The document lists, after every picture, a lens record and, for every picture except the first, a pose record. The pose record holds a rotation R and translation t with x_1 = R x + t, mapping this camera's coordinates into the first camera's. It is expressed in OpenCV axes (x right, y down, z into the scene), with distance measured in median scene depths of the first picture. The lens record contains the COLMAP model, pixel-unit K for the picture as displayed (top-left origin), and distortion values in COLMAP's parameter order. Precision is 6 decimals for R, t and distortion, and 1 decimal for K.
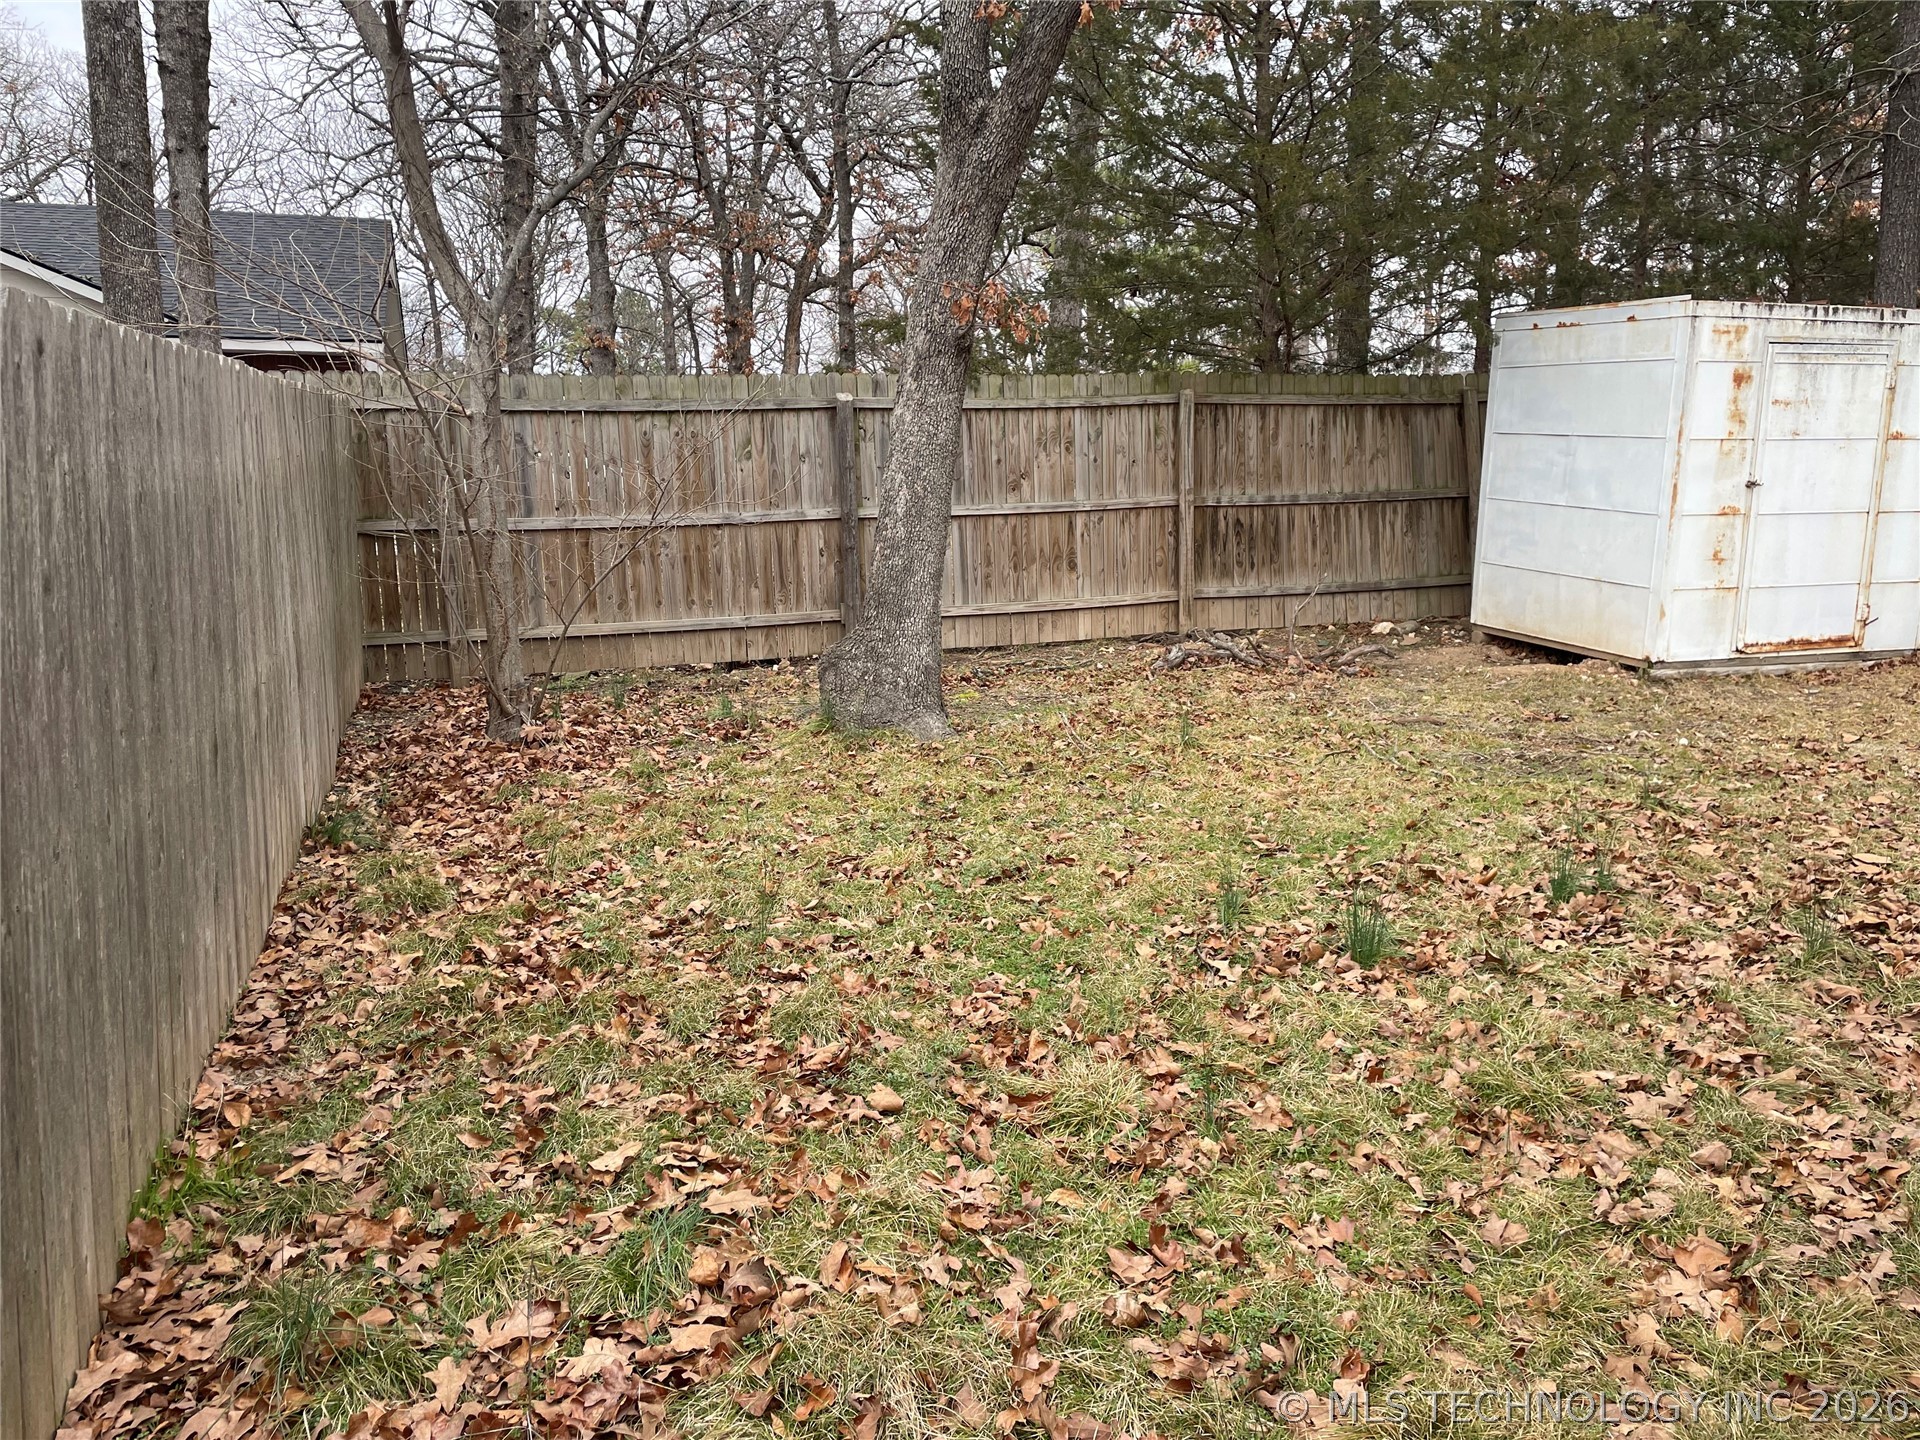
lens RADIAL K [[1436.5, 0, 971.6], [0, 1436.5, 698.9], [0, 0, 1]] dist [0.080302, -0.100547]
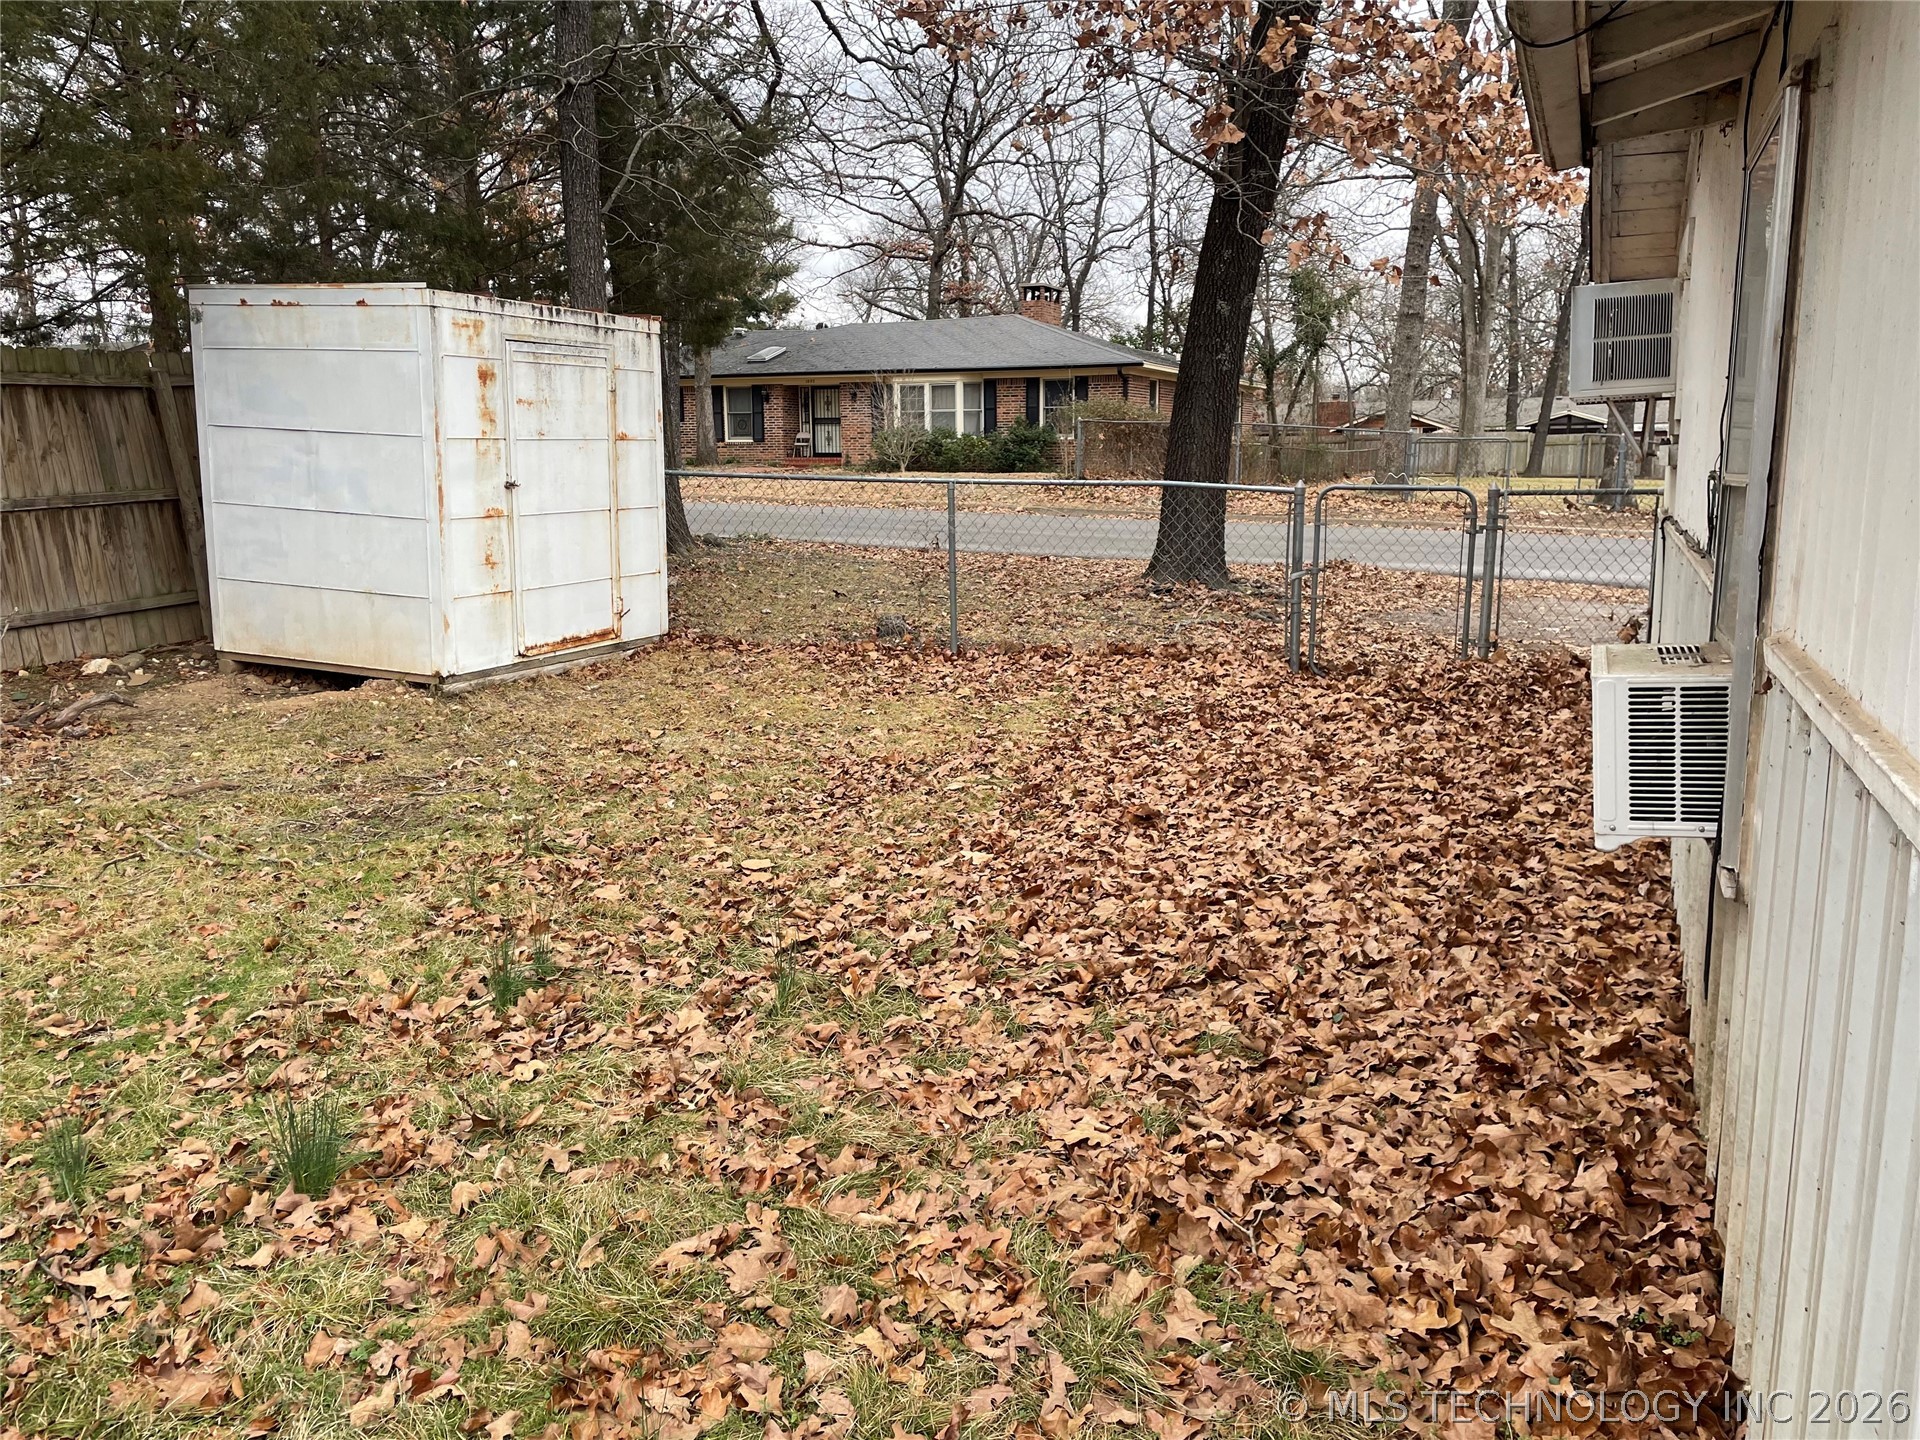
lens RADIAL K [[1436.5, 0, 971.6], [0, 1436.5, 698.9], [0, 0, 1]] dist [0.080302, -0.100547]
pose [[0.647664, -0.131415, 0.750508, -0.012659], [0.123986, 0.990062, 0.066365, -0.031939], [-0.751770, 0.050071, 0.657521, 0.138417]]
